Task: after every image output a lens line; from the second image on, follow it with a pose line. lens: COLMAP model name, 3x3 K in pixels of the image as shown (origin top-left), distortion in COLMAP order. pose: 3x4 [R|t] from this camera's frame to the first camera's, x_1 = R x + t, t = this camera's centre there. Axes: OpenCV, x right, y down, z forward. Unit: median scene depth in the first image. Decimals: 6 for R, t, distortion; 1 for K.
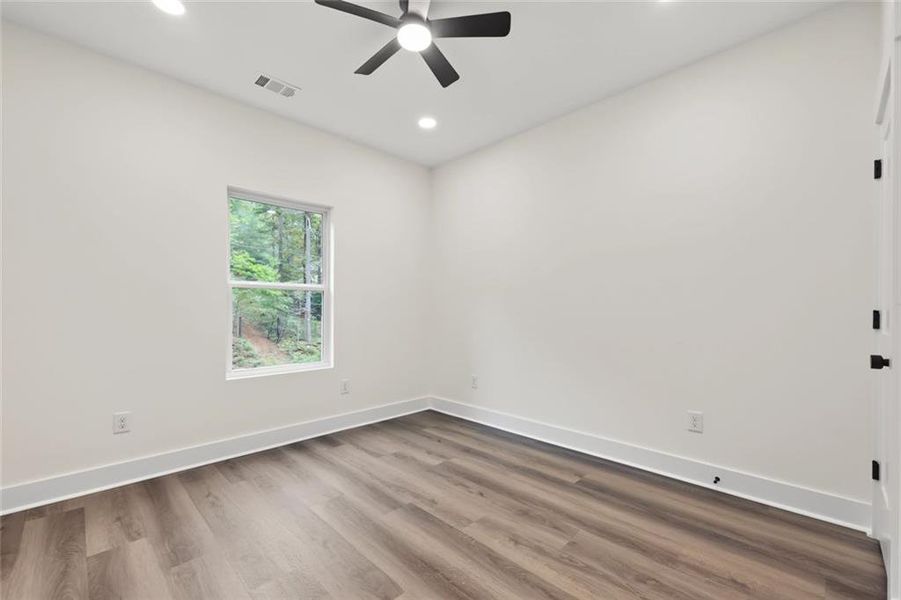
lens RADIAL K [[367.7, 0, 446.1], [0, 367.7, 306.9], [0, 0, 1]] dist [0.000029, -0.000166]
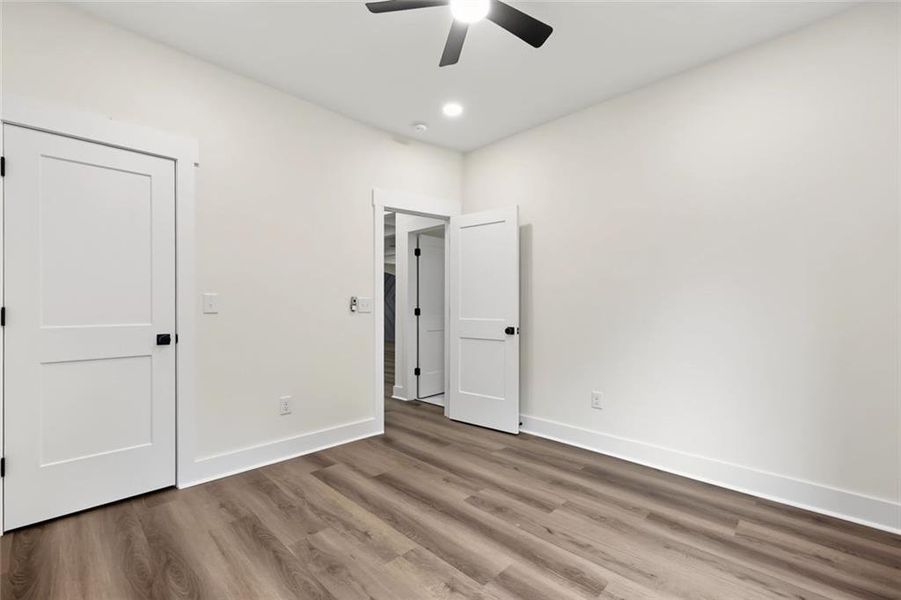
lens RADIAL K [[367.0, 0, 448.6], [0, 367.0, 299.7], [0, 0, 1]] dist [0.000042, -0.000060]
pose [[-0.999580, -0.004789, -0.028575, -0.007583], [-0.004226, 0.999796, -0.019737, 0.005109], [0.028664, -0.019608, -0.999397, 1.914940]]
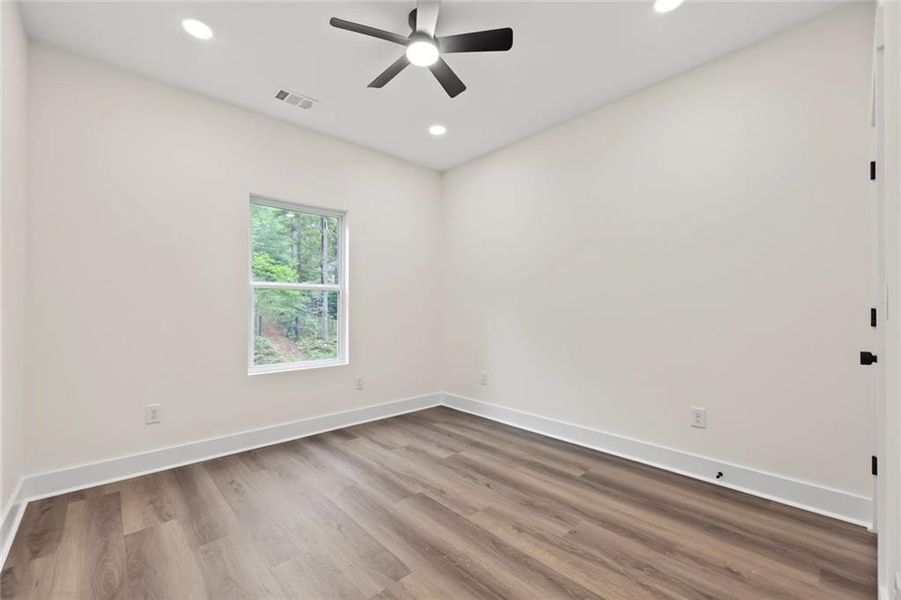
lens RADIAL K [[362.8, 0, 447.9], [0, 362.8, 302.1], [0, 0, 1]] dist [0.000669, 0.000042]
pose [[0.999449, -0.003272, -0.033040, 0.021492], [0.002931, 0.999942, -0.010359, -0.000916], [0.033072, 0.010257, 0.999400, -0.046372]]
